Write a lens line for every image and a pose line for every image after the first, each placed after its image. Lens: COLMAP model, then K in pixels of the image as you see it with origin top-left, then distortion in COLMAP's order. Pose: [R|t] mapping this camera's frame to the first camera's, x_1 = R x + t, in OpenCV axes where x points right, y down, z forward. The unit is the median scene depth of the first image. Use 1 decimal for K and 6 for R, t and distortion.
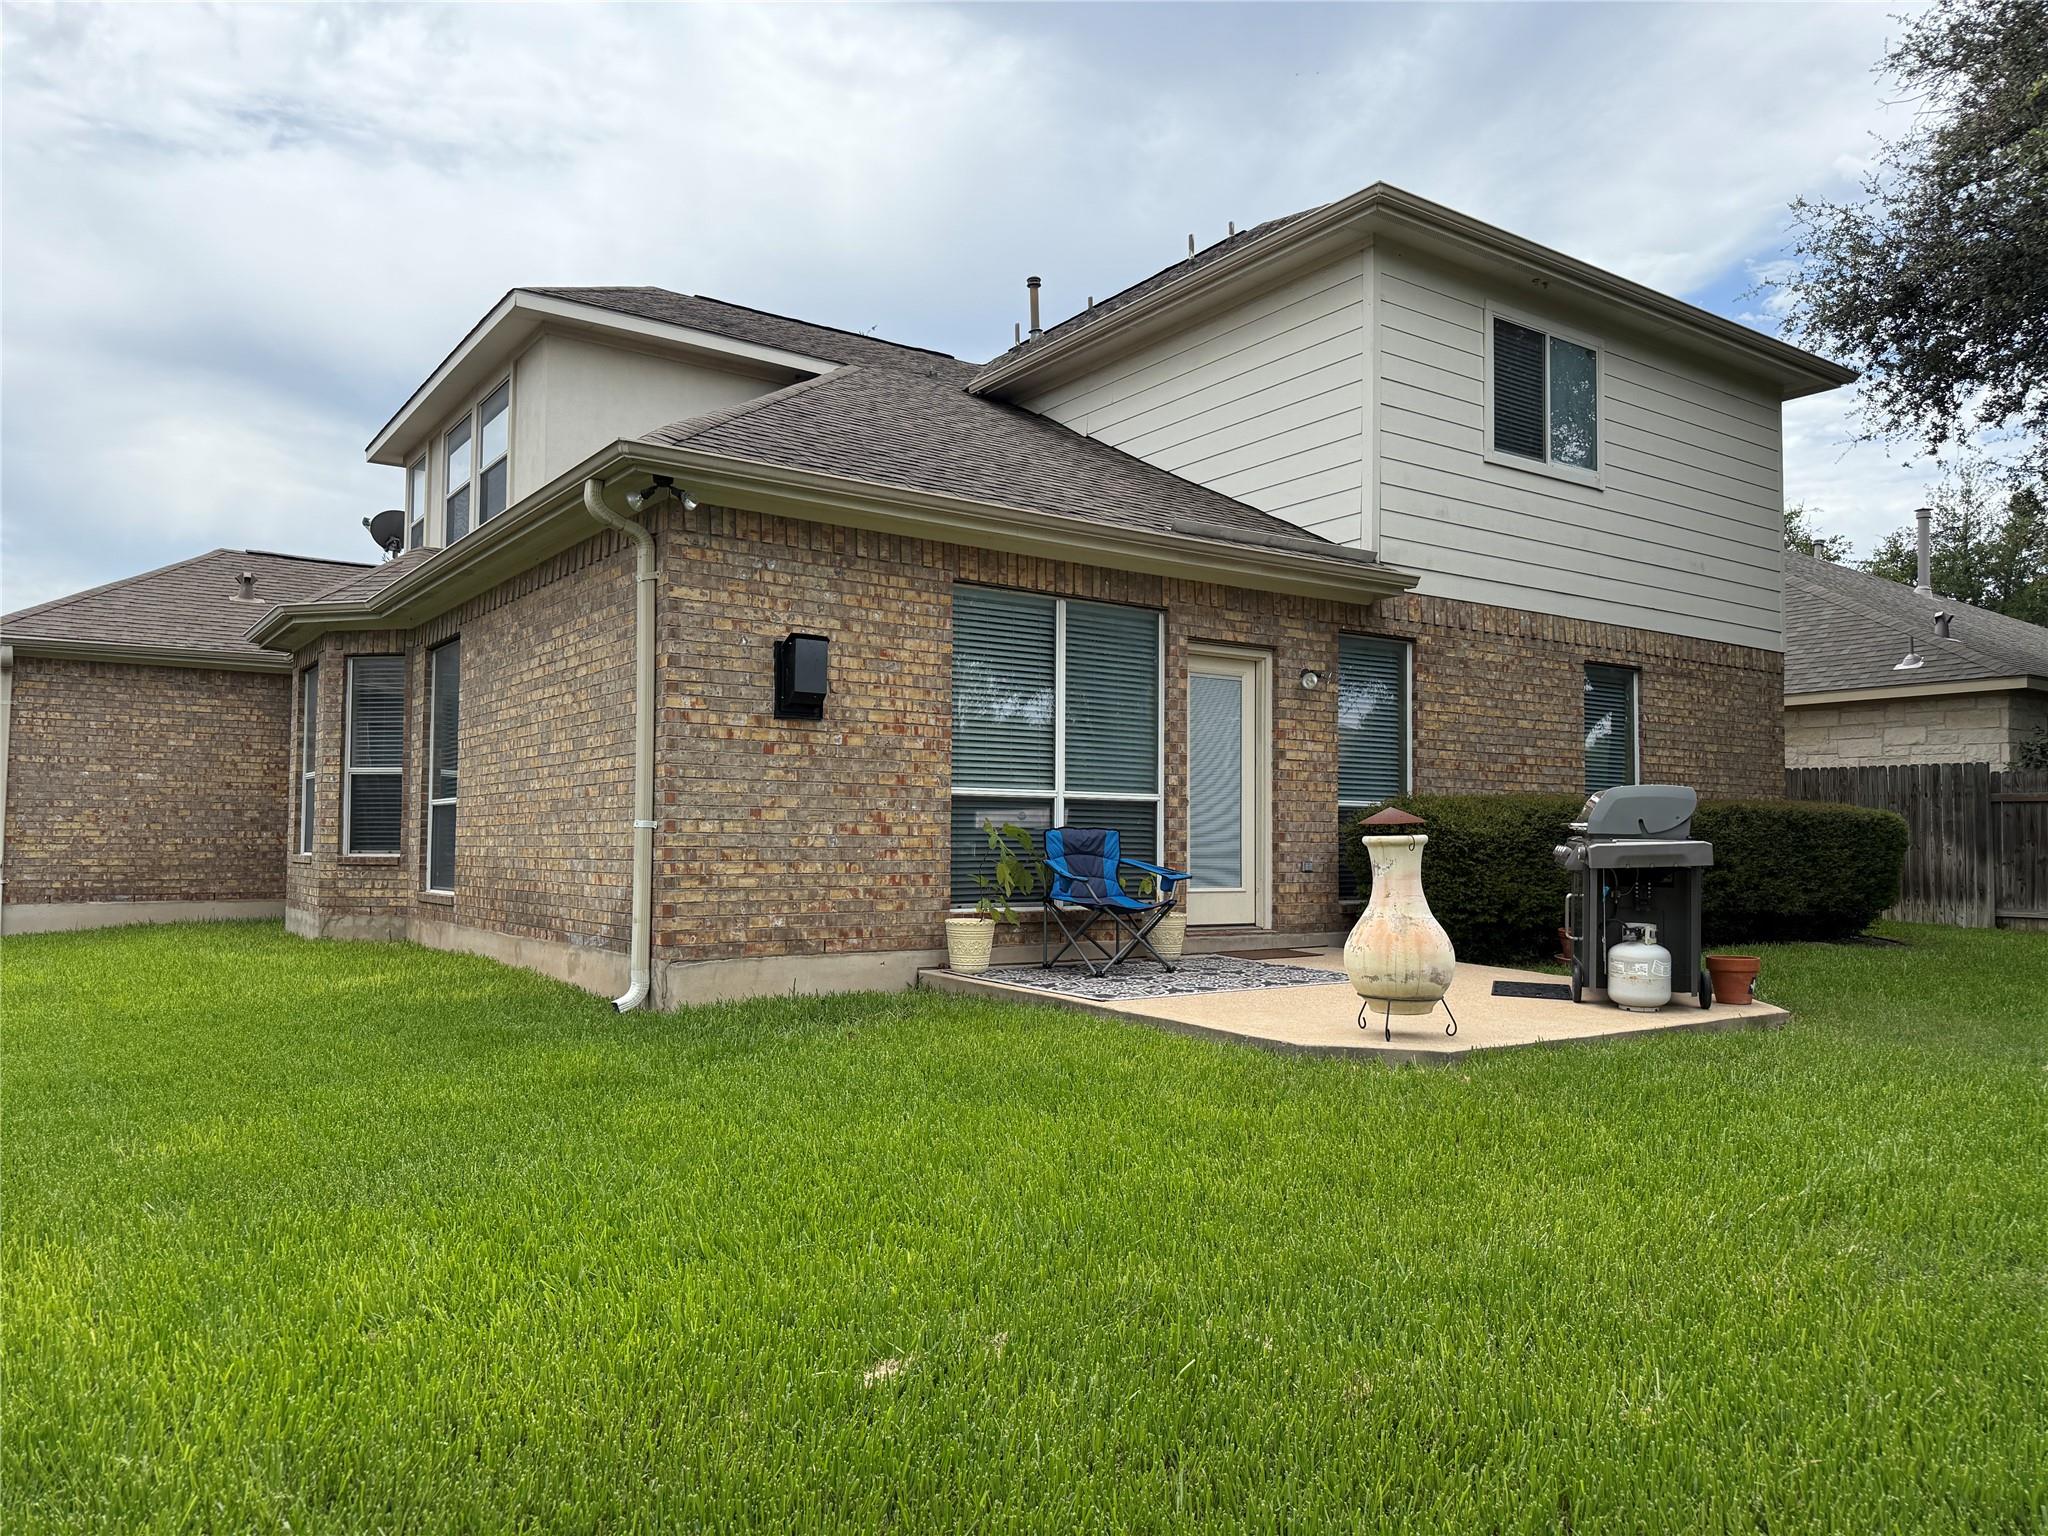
lens RADIAL K [[1414.9, 0, 1029.2], [0, 1414.9, 766.1], [0, 0, 1]] dist [0.092537, -0.116680]
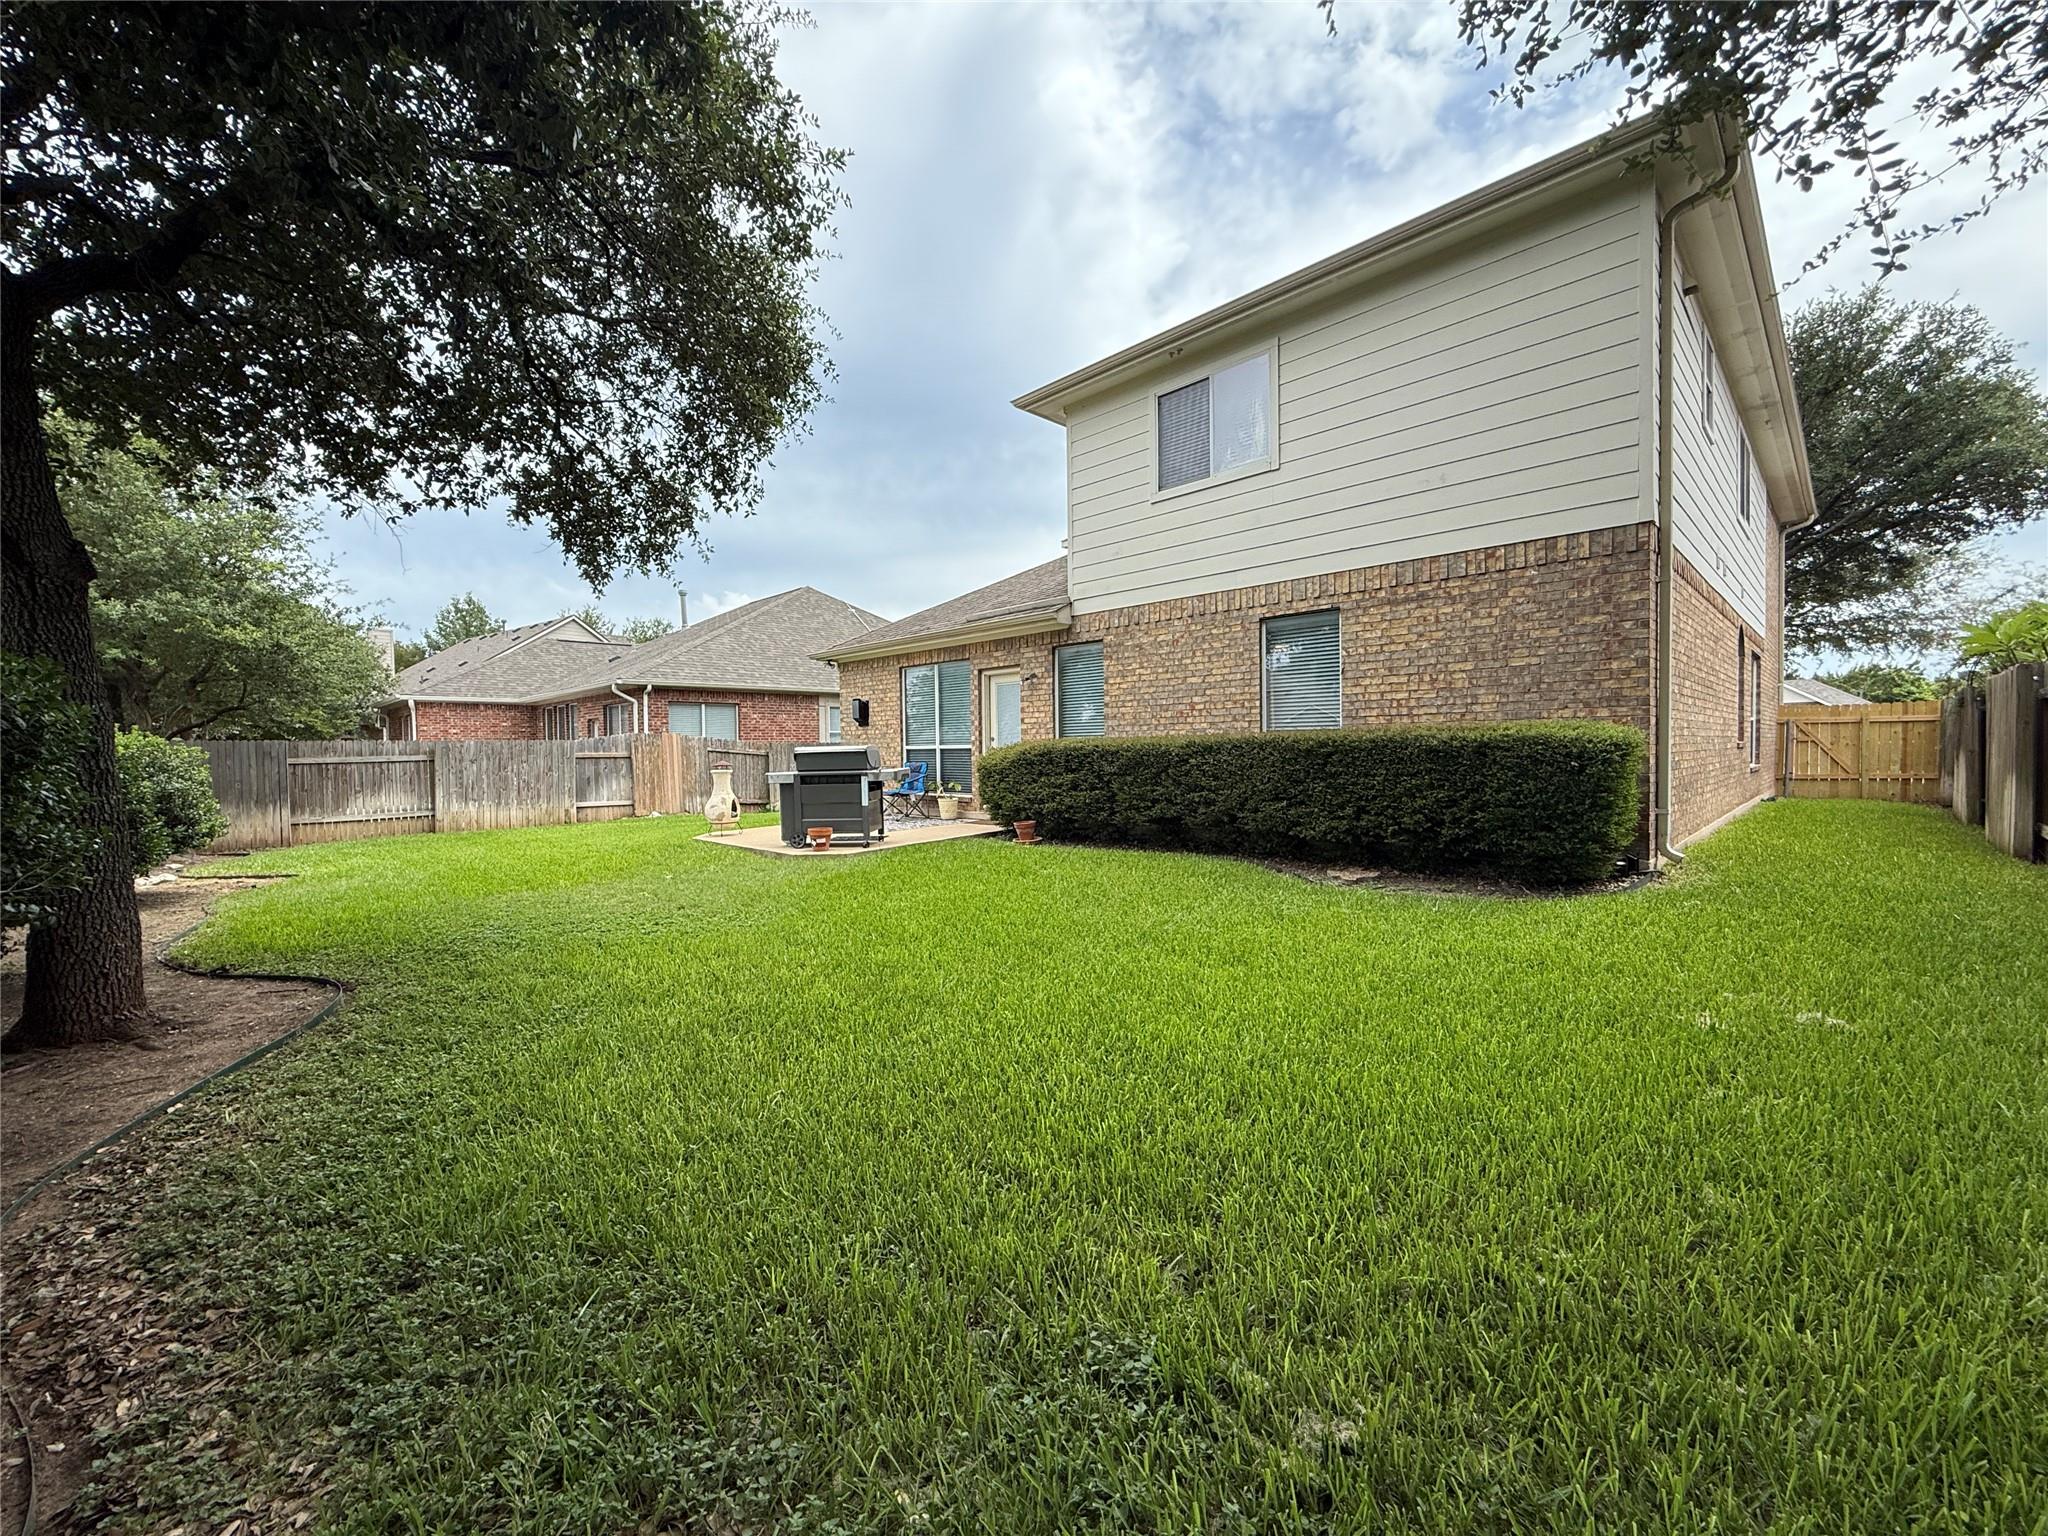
lens RADIAL K [[811.6, 0, 1021.1], [0, 811.6, 751.6], [0, 0, 1]] dist [-0.002307, -0.000499]
pose [[0.165627, -0.017786, -0.986028, 1.364154], [0.053148, 0.998545, -0.009085, 0.046326], [0.984755, -0.050901, 0.166332, 0.894655]]
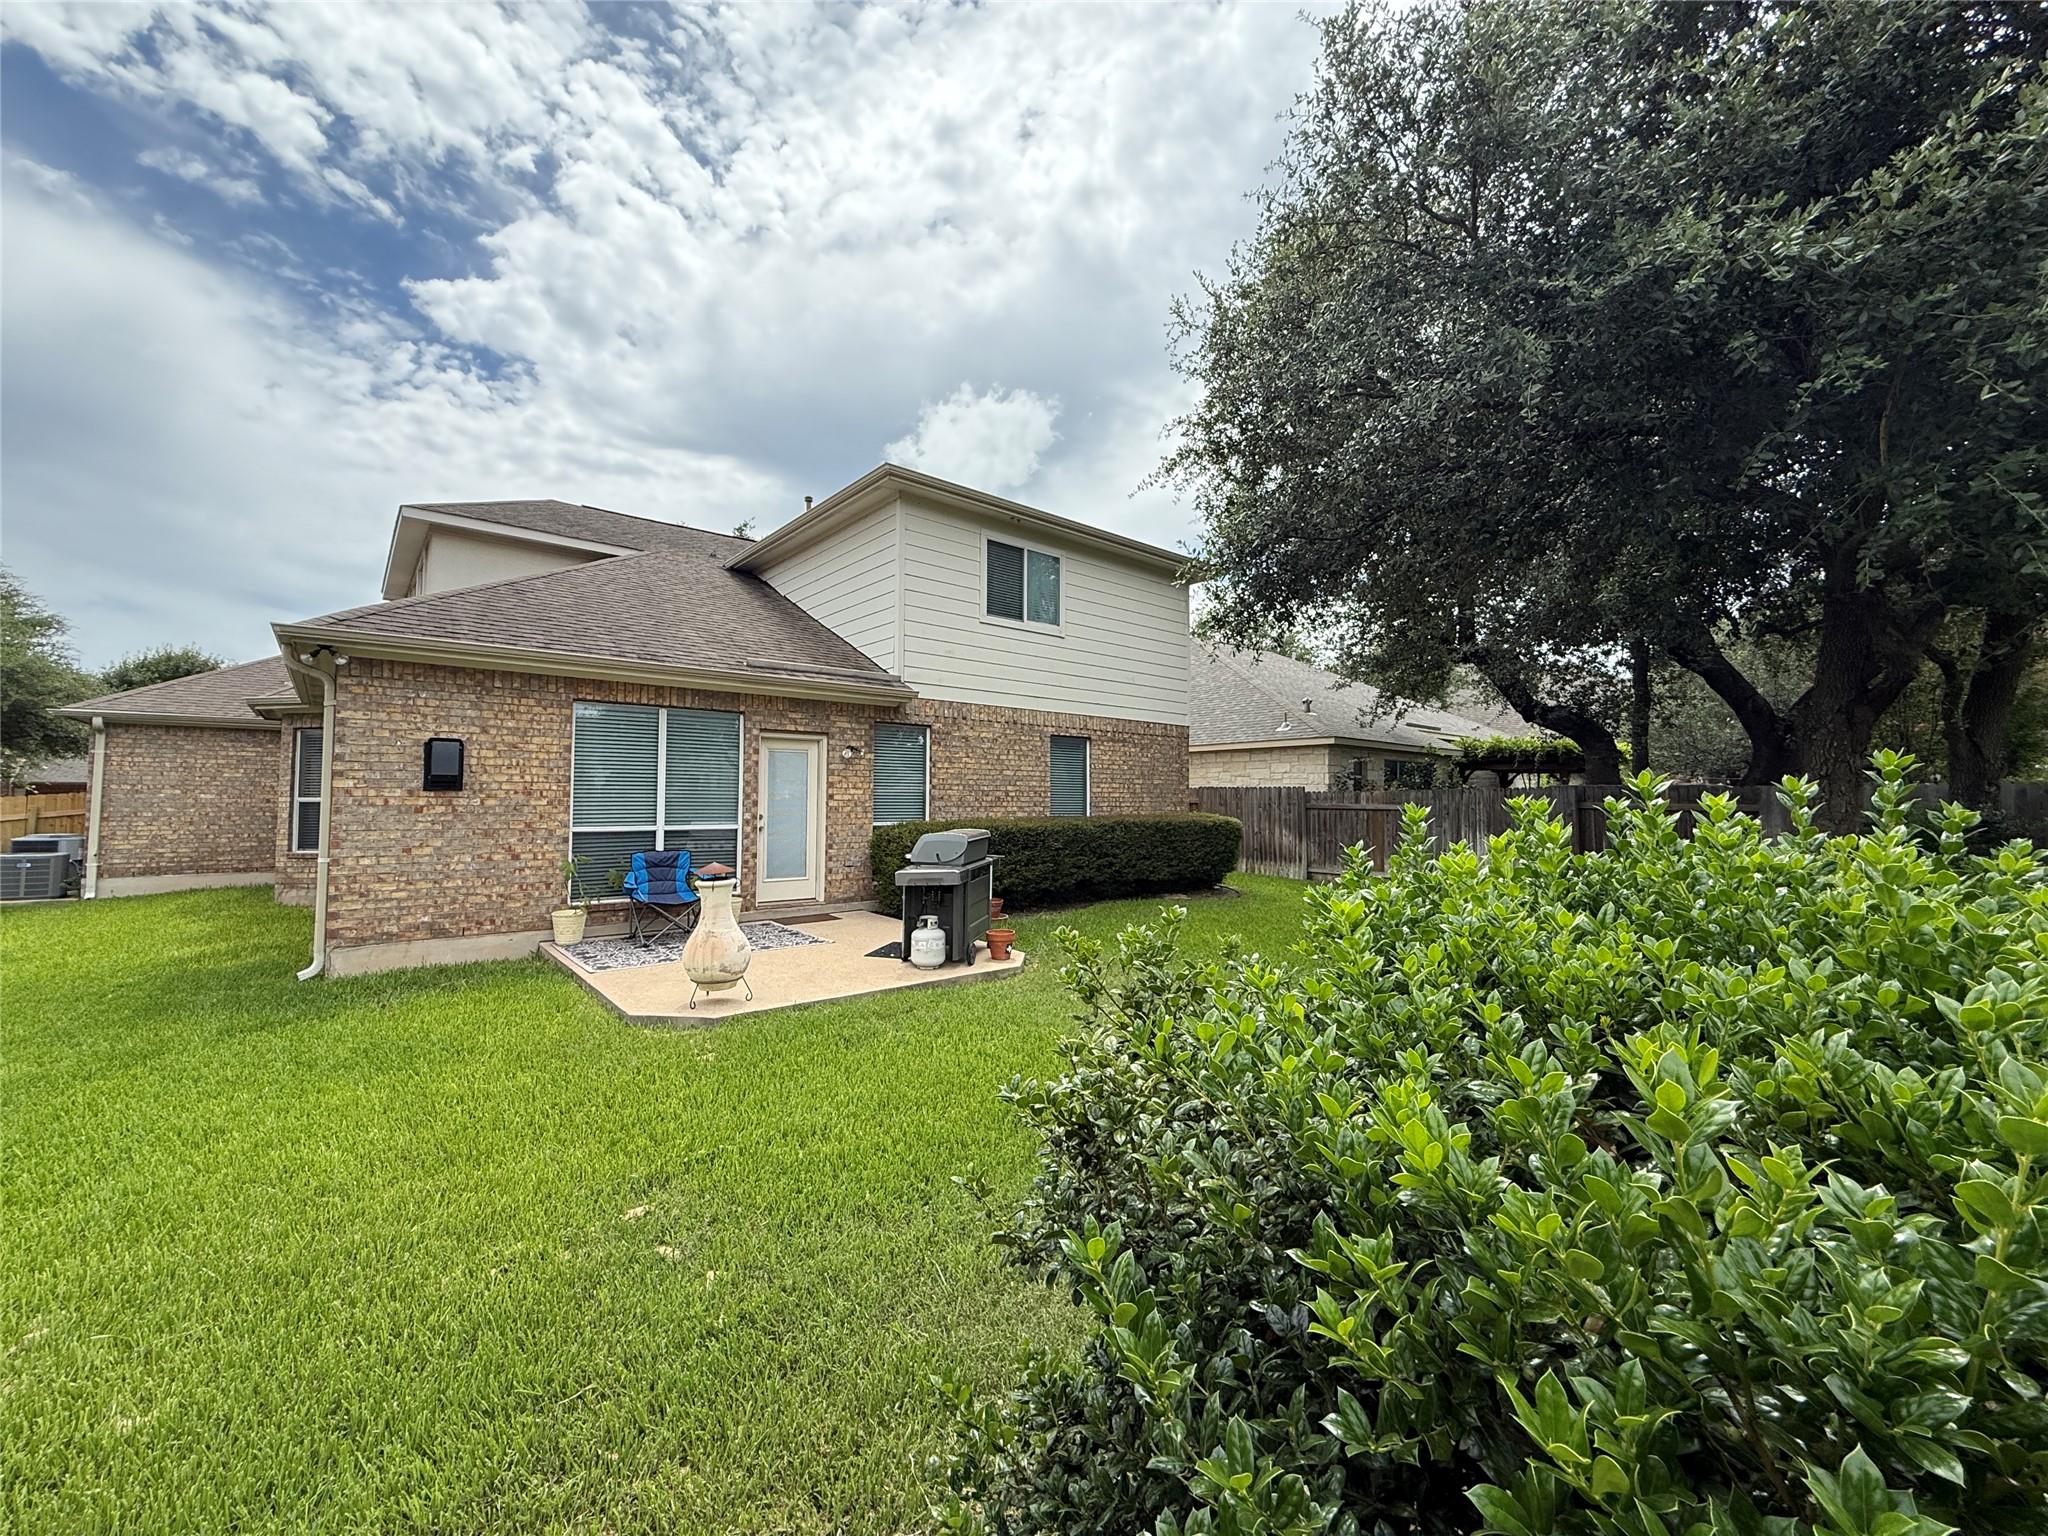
lens RADIAL K [[811.6, 0, 1021.1], [0, 811.6, 751.6], [0, 0, 1]] dist [-0.002307, -0.000499]
pose [[0.995865, 0.001666, 0.090835, 0.345425], [-0.001014, 0.999973, -0.007223, -0.060934], [-0.090844, 0.007101, 0.995840, 0.027202]]
